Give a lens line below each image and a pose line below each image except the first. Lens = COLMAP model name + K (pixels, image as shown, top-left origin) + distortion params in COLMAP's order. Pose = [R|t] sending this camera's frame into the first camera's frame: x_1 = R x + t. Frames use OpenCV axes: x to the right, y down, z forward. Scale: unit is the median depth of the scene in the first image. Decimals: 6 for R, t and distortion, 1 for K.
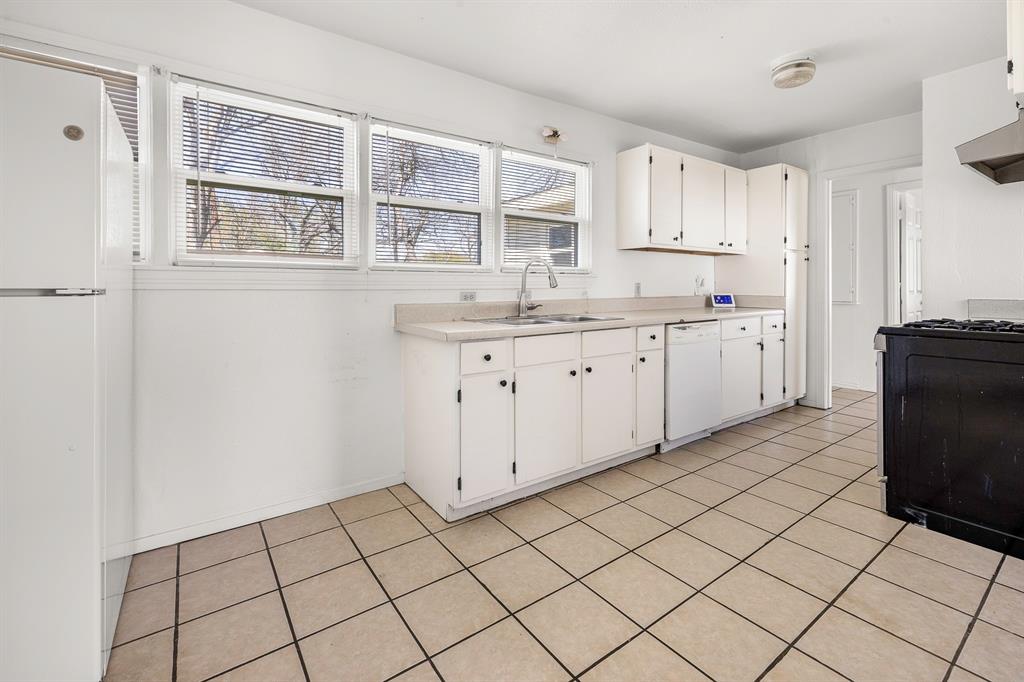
lens RADIAL K [[442.7, 0, 509.7], [0, 442.7, 333.9], [0, 0, 1]] dist [-0.002499, -0.000149]
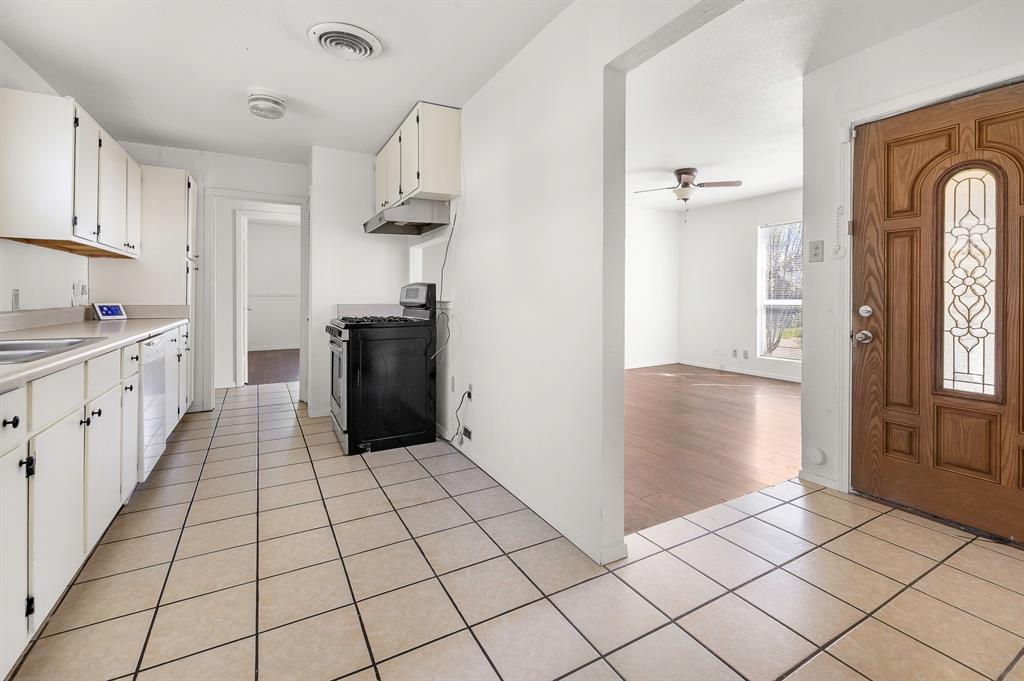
lens RADIAL K [[442.7, 0, 509.7], [0, 442.7, 333.4], [0, 0, 1]] dist [-0.002499, -0.000149]
pose [[0.126301, -0.080609, 0.988711, -0.282917], [0.113832, 0.991287, 0.066277, -0.005956], [-0.985439, 0.104176, 0.134376, 0.176312]]
